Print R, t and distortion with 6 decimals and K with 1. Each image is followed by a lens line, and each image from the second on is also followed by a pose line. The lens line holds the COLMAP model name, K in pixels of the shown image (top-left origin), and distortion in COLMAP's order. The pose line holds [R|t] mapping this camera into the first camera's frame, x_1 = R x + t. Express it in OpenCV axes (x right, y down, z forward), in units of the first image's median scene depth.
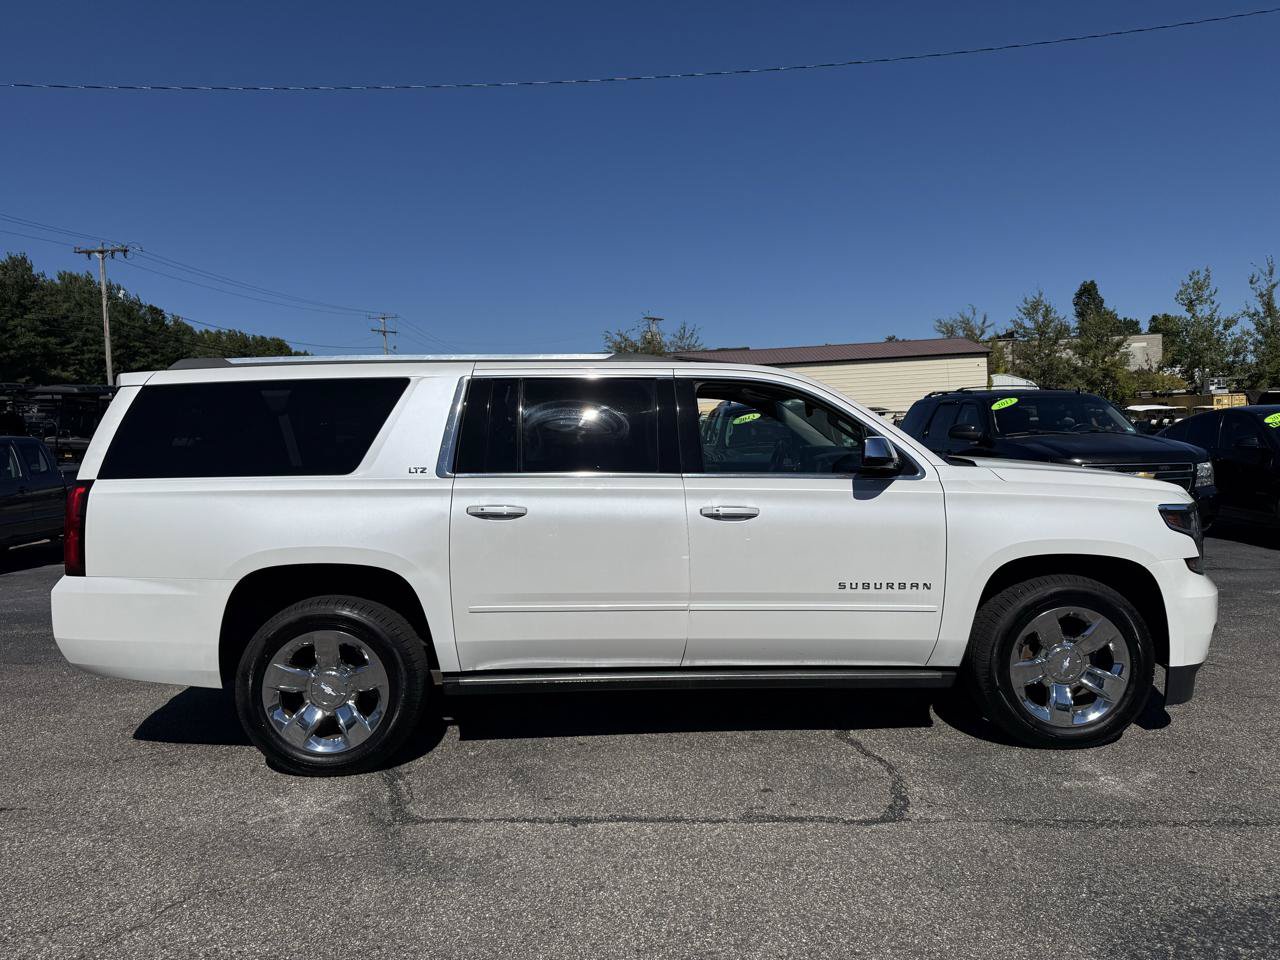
lens RADIAL K [[898.4, 0, 635.0], [0, 898.4, 482.6], [0, 0, 1]] dist [0.050987, -0.062883]
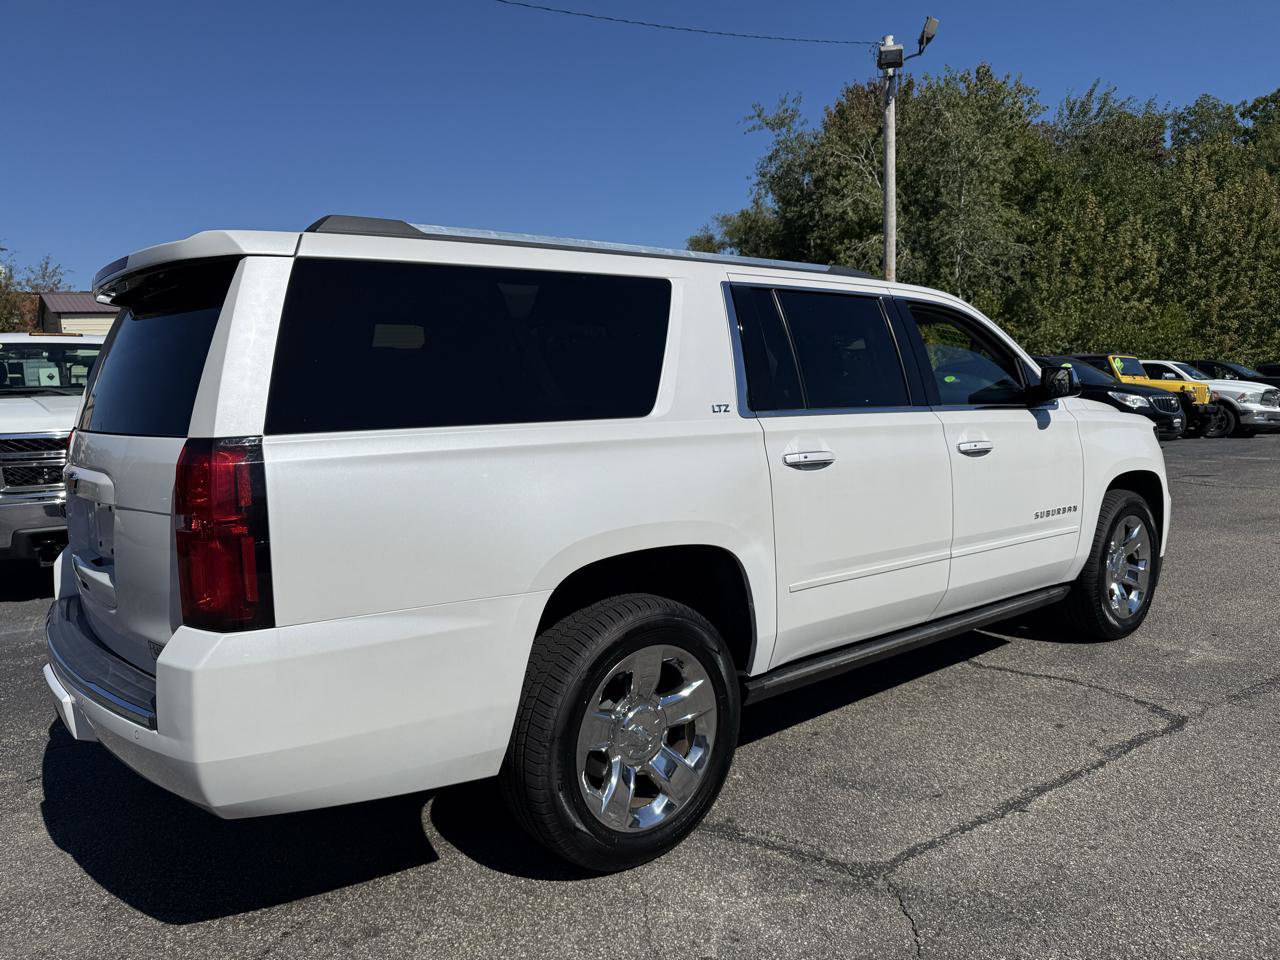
lens RADIAL K [[898.4, 0, 635.0], [0, 898.4, 482.6], [0, 0, 1]] dist [0.050987, -0.062883]
pose [[0.788059, -0.066383, 0.612010, -0.722373], [0.041918, 0.997648, 0.054236, 0.003908], [-0.614171, -0.017087, 0.788988, 0.460317]]
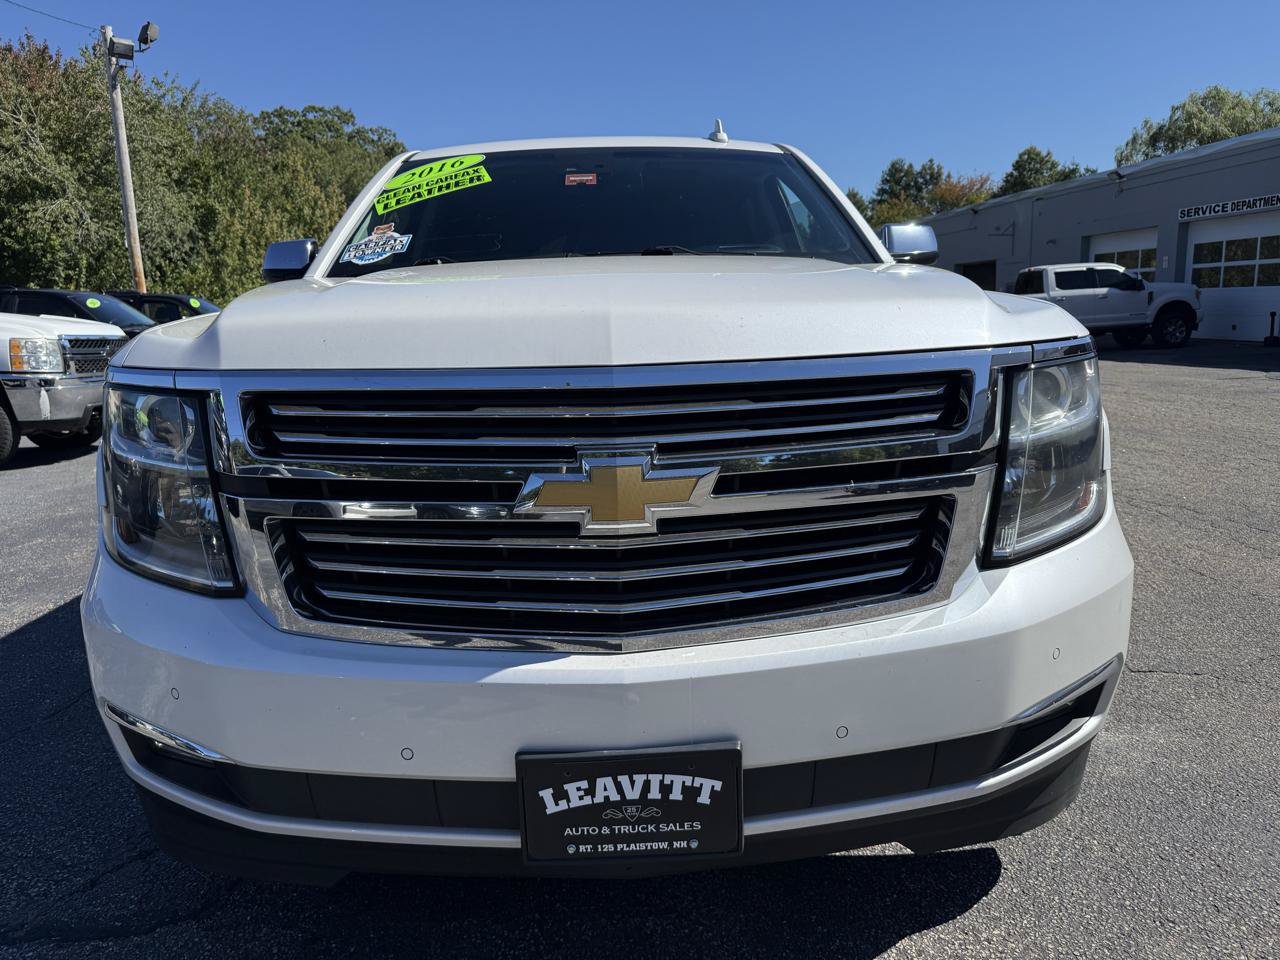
lens RADIAL K [[898.4, 0, 635.0], [0, 898.4, 482.6], [0, 0, 1]] dist [0.050987, -0.062883]
pose [[-0.088918, -0.140688, 0.986053, -2.861941], [0.086556, 0.985138, 0.148363, 0.120933], [-0.992271, 0.098541, -0.075419, 1.136706]]
